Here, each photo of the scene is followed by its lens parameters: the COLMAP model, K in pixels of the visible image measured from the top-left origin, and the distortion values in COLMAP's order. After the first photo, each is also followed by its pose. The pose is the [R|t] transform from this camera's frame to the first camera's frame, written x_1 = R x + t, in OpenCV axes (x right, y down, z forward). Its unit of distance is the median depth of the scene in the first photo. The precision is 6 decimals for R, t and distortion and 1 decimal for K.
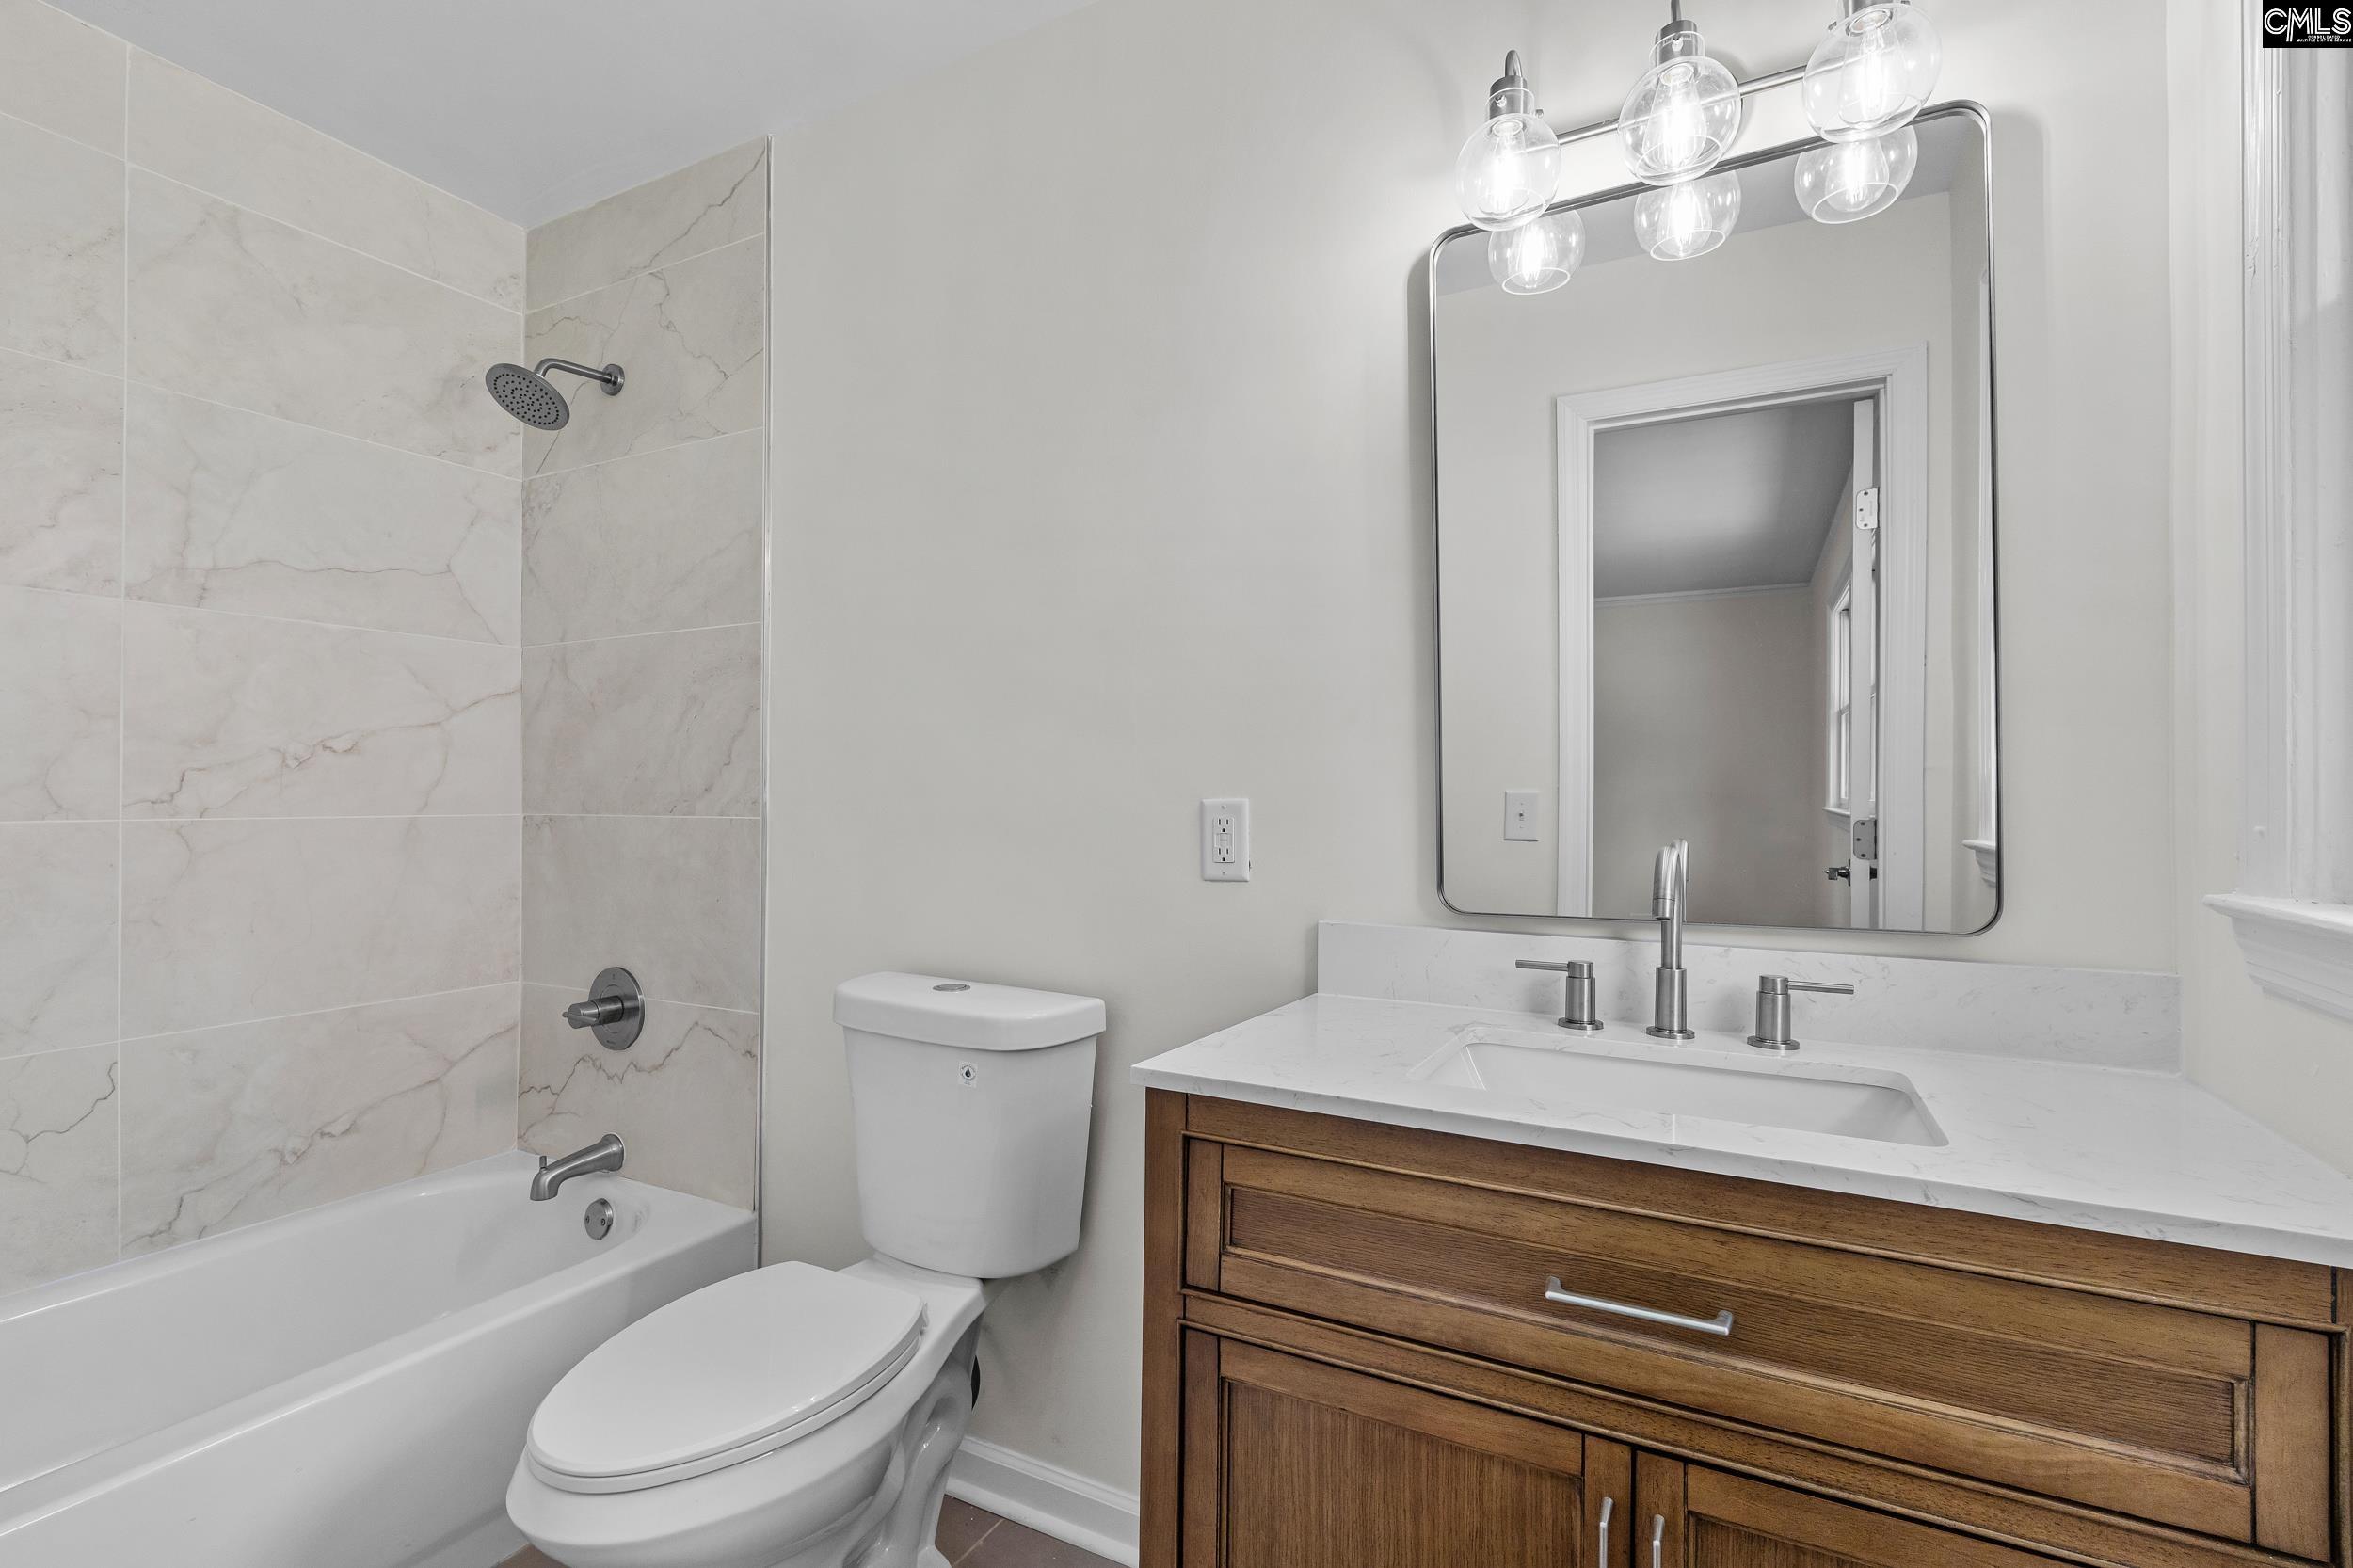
lens RADIAL K [[1089.5, 0, 1168.8], [0, 1089.5, 798.8], [0, 0, 1]] dist [-0.002465, 0.000569]
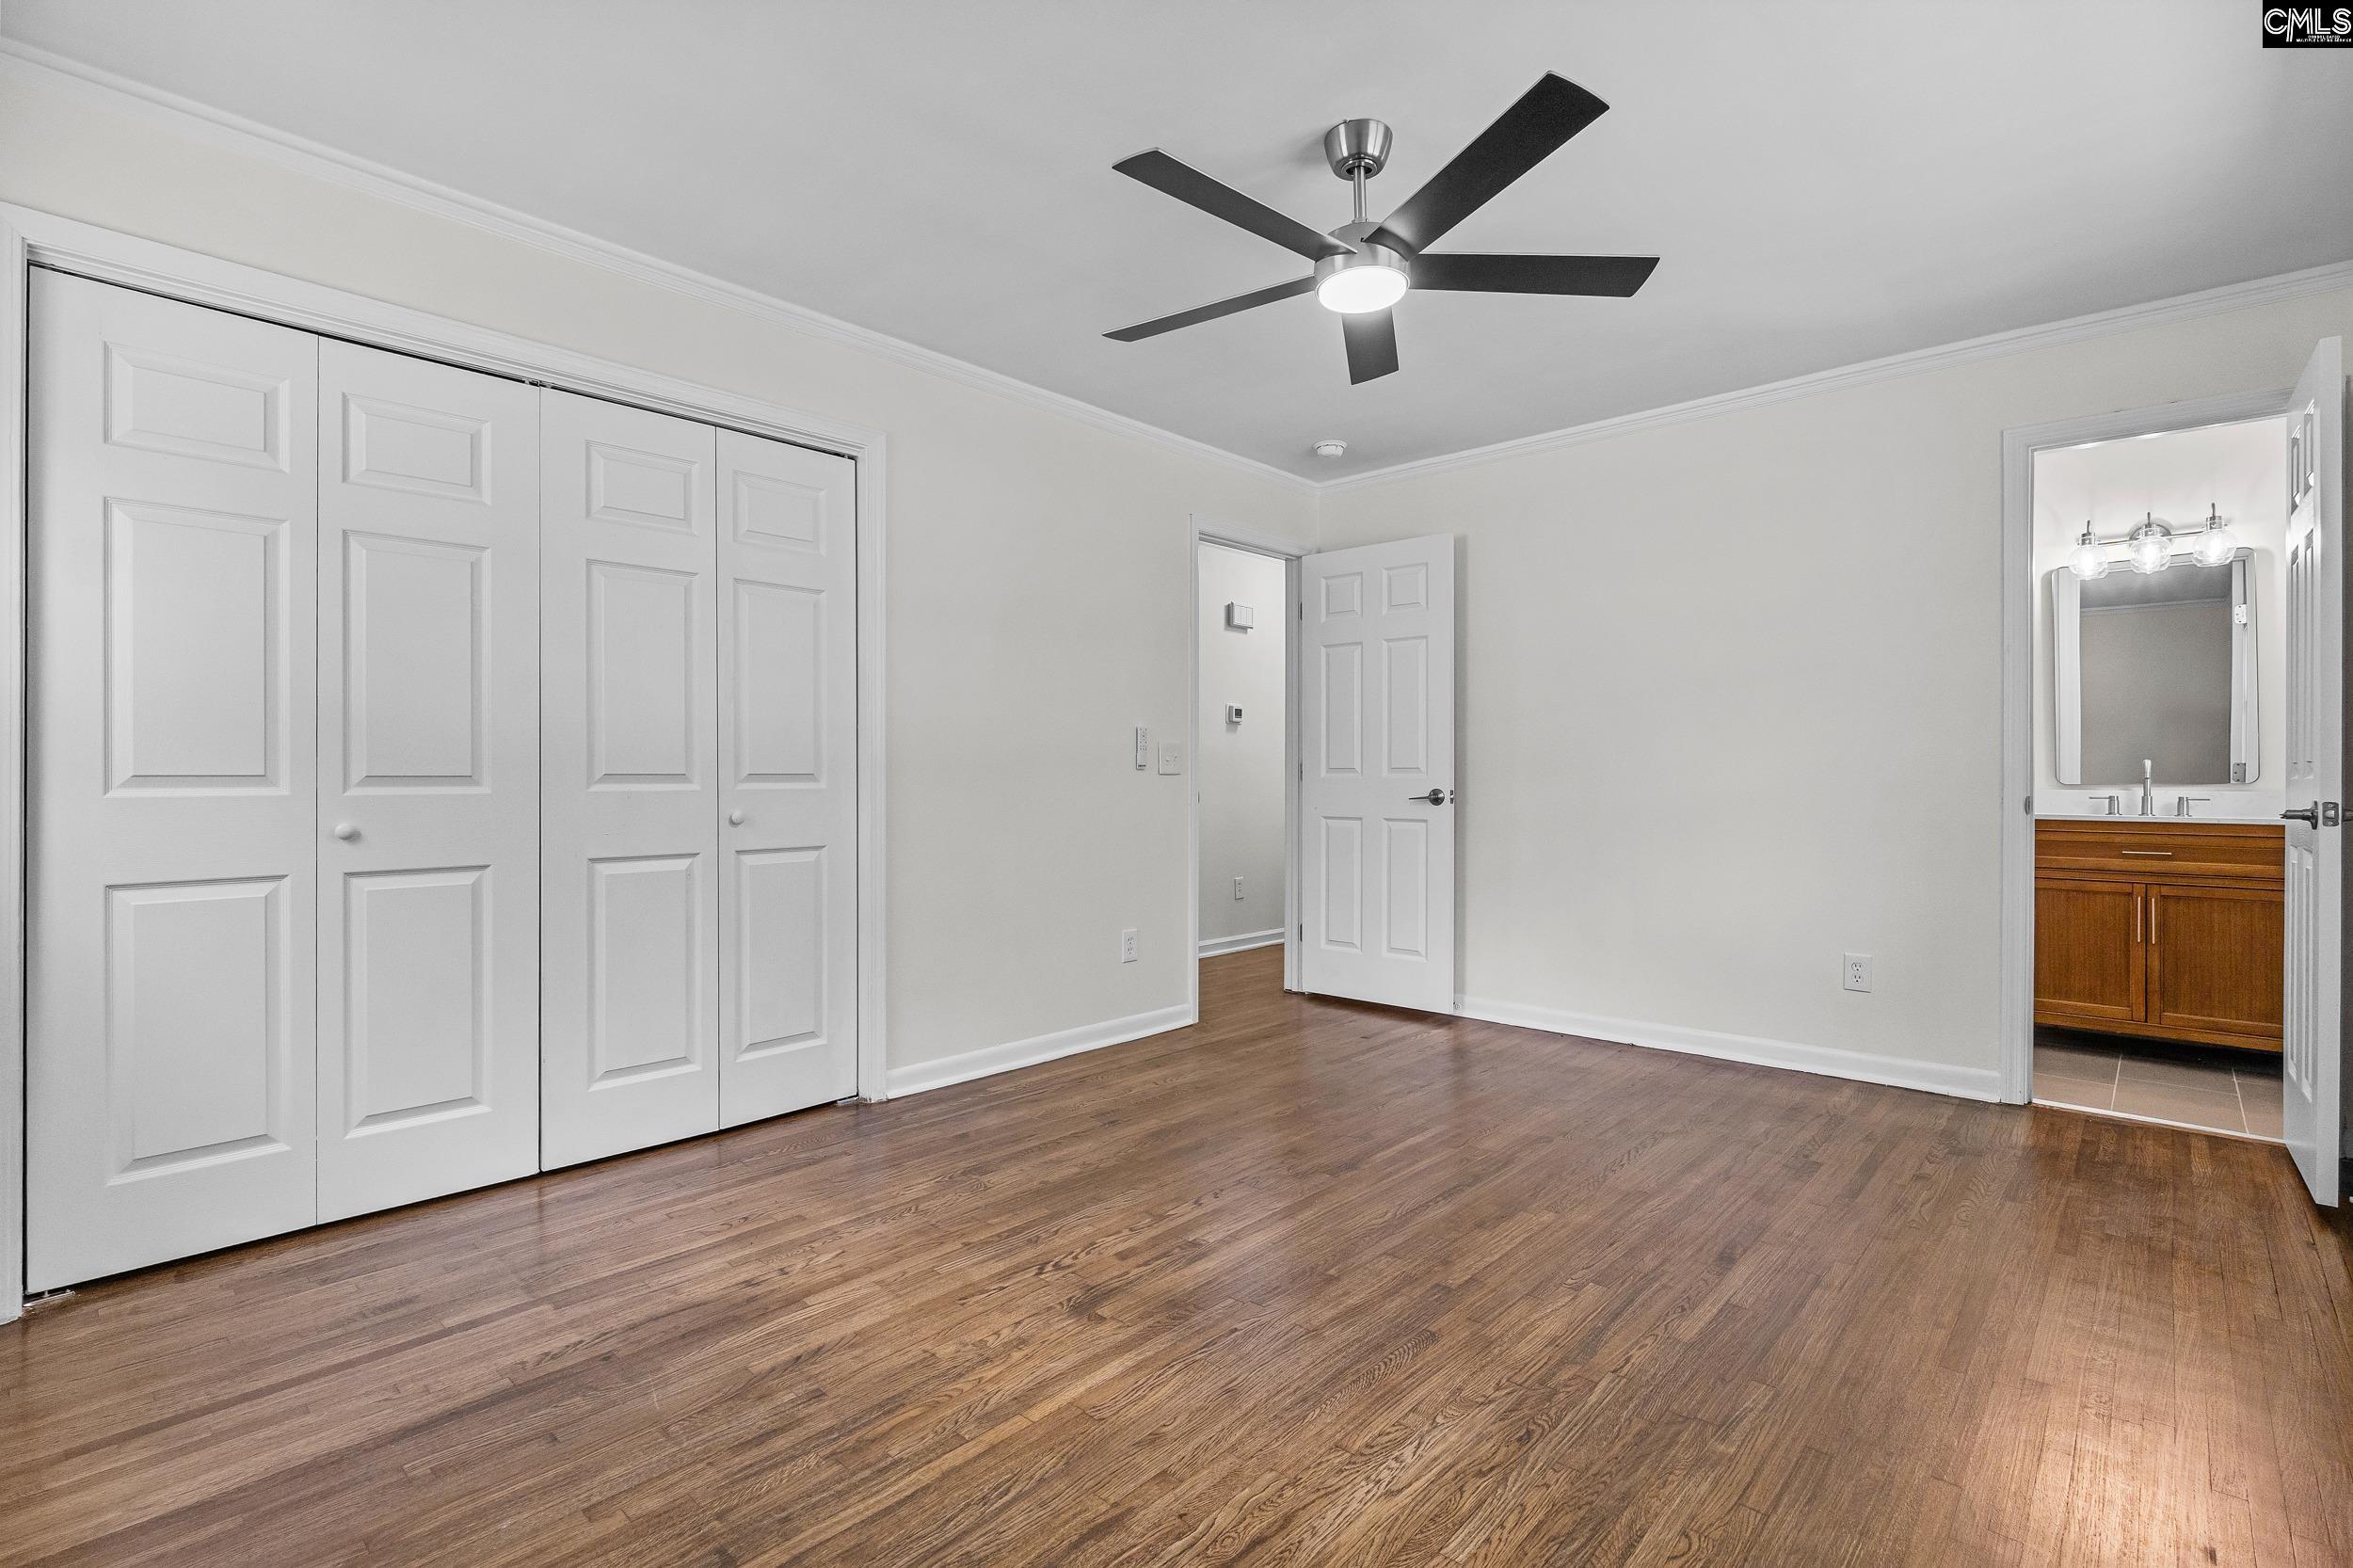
lens RADIAL K [[1089.5, 0, 1176.1], [0, 1089.5, 781.0], [0, 0, 1]] dist [-0.002465, 0.000569]
pose [[0.969555, -0.007446, -0.244761, -2.242664], [0.008752, 0.999953, 0.004250, 0.096818], [0.244717, -0.006263, 0.969574, -4.132163]]
